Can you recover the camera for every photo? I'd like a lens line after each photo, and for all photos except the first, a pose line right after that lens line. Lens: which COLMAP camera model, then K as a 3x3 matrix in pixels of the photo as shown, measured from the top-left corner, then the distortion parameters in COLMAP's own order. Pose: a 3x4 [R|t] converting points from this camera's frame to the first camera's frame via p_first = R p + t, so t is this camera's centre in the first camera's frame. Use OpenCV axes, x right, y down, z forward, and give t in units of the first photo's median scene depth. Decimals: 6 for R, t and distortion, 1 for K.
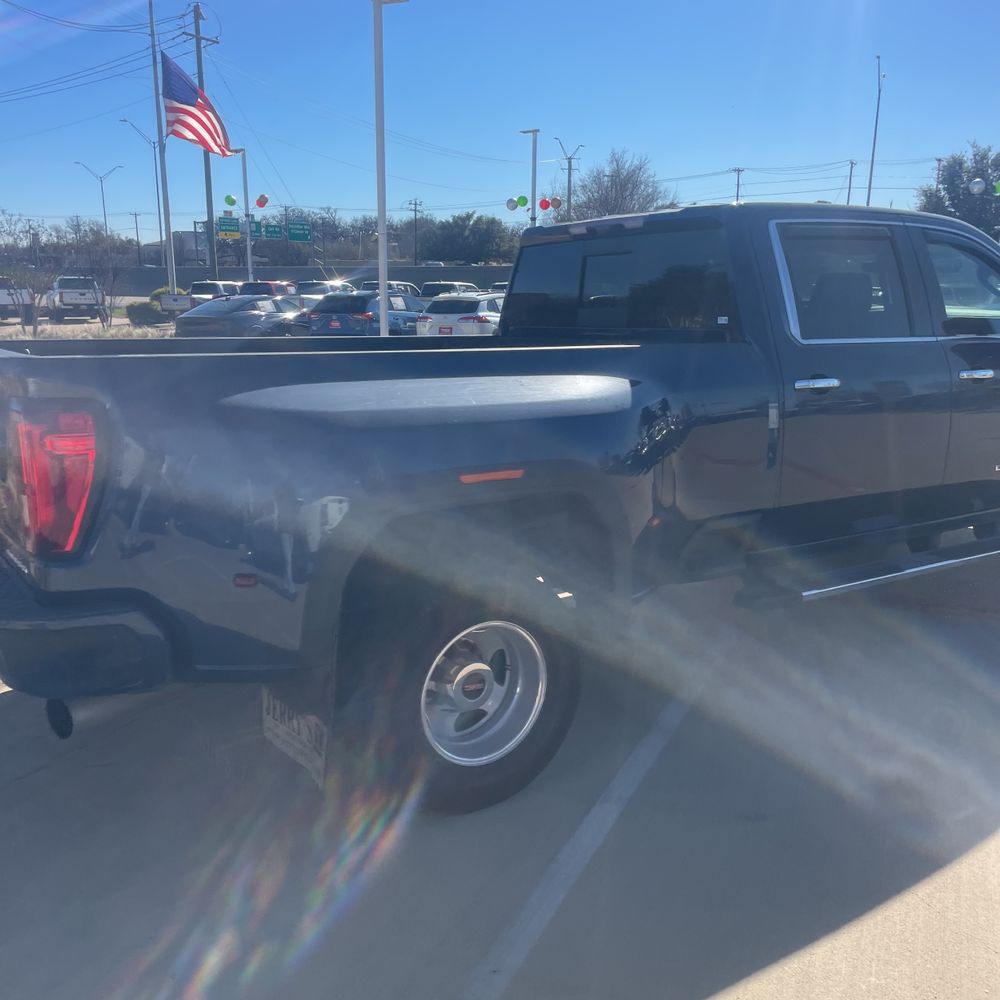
lens RADIAL K [[978.5, 0, 502.5], [0, 978.5, 524.7], [0, 0, 1]] dist [0.099471, -0.159268]
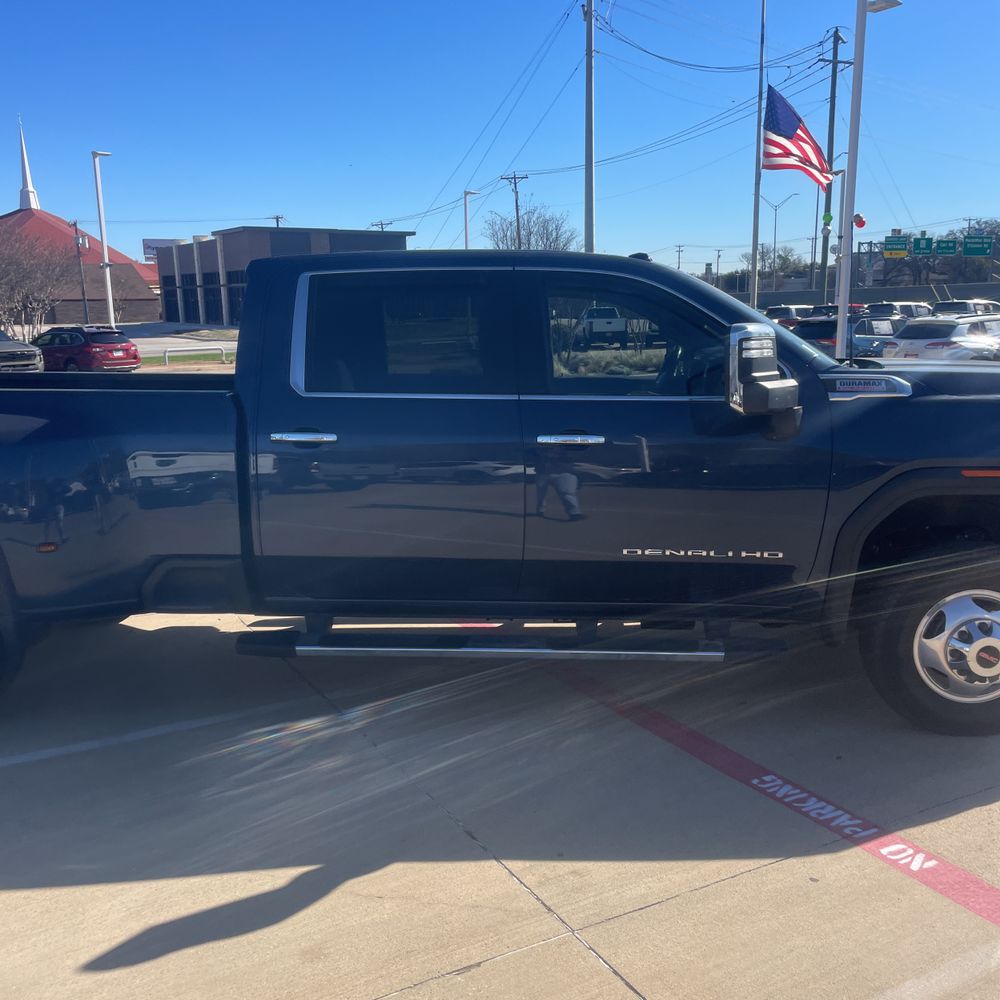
lens RADIAL K [[981.5, 0, 510.9], [0, 981.5, 520.9], [0, 0, 1]] dist [0.101141, -0.146142]
pose [[0.802960, 0.110479, -0.585704, 0.117497], [-0.124902, 0.992042, 0.015893, -0.011128], [0.582799, 0.060394, 0.810369, 0.035698]]
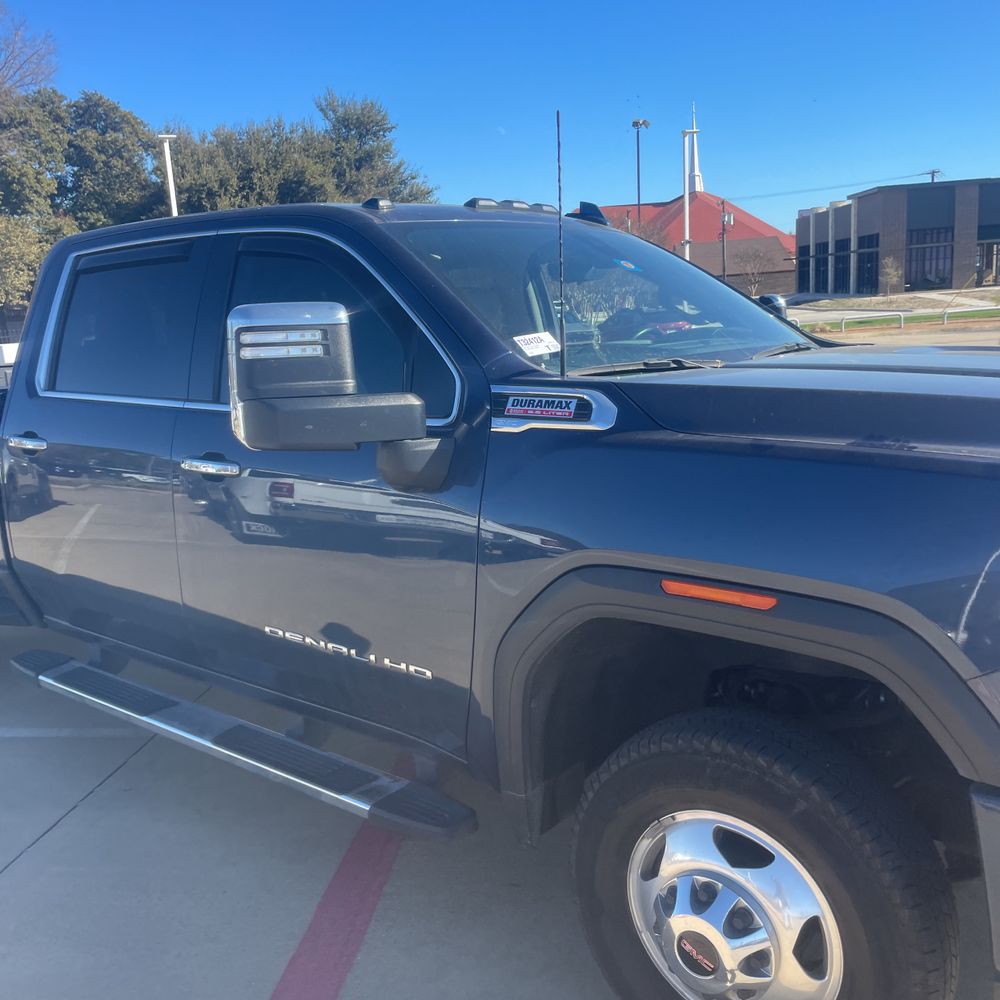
lens RADIAL K [[990.4, 0, 519.0], [0, 990.4, 504.7], [0, 0, 1]] dist [0.130213, -0.157802]
pose [[0.305071, 0.171785, -0.936708, 0.141365], [-0.173639, 0.977142, 0.122648, -0.029910], [0.936366, 0.125233, 0.327926, 0.122544]]
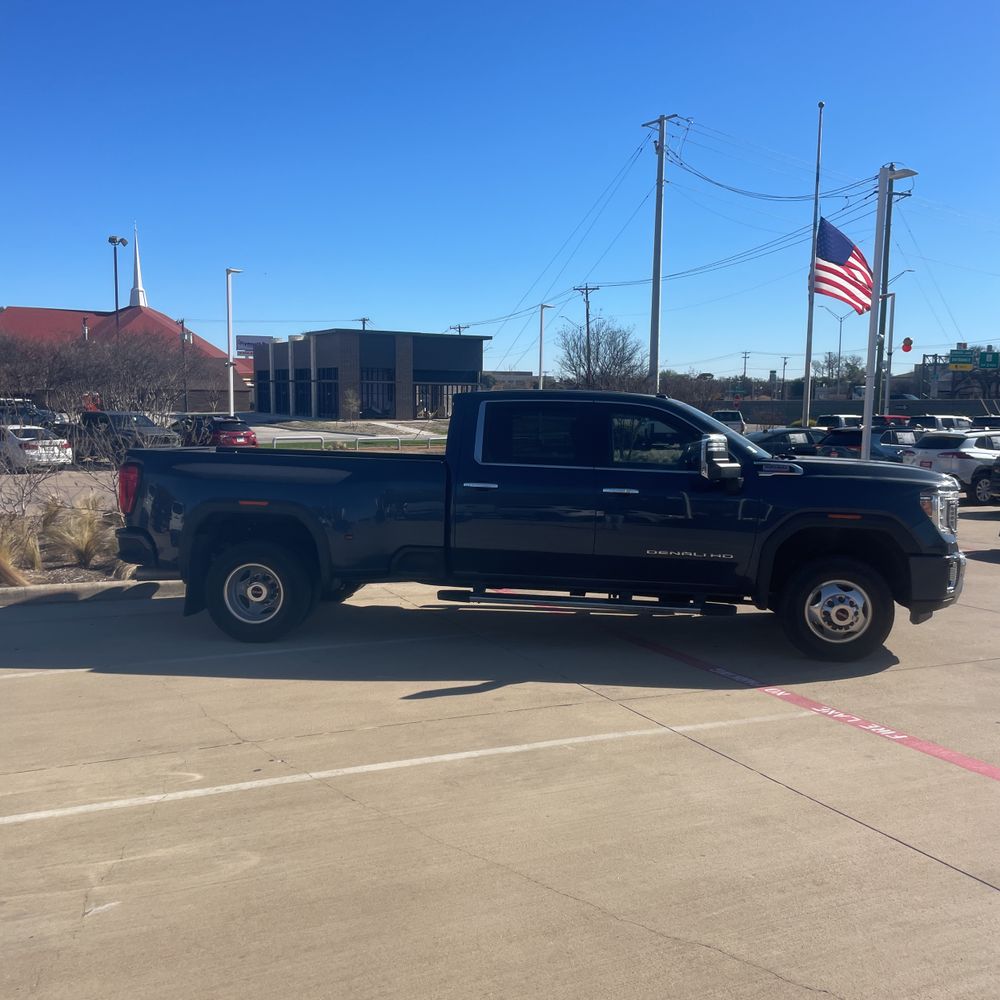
lens RADIAL K [[978.5, 0, 502.5], [0, 978.5, 524.7], [0, 0, 1]] dist [0.099471, -0.159268]
pose [[0.756001, 0.085797, -0.648923, 0.172672], [-0.167345, 0.983760, -0.064891, 0.005074], [0.632818, 0.157652, 0.758081, -0.042330]]
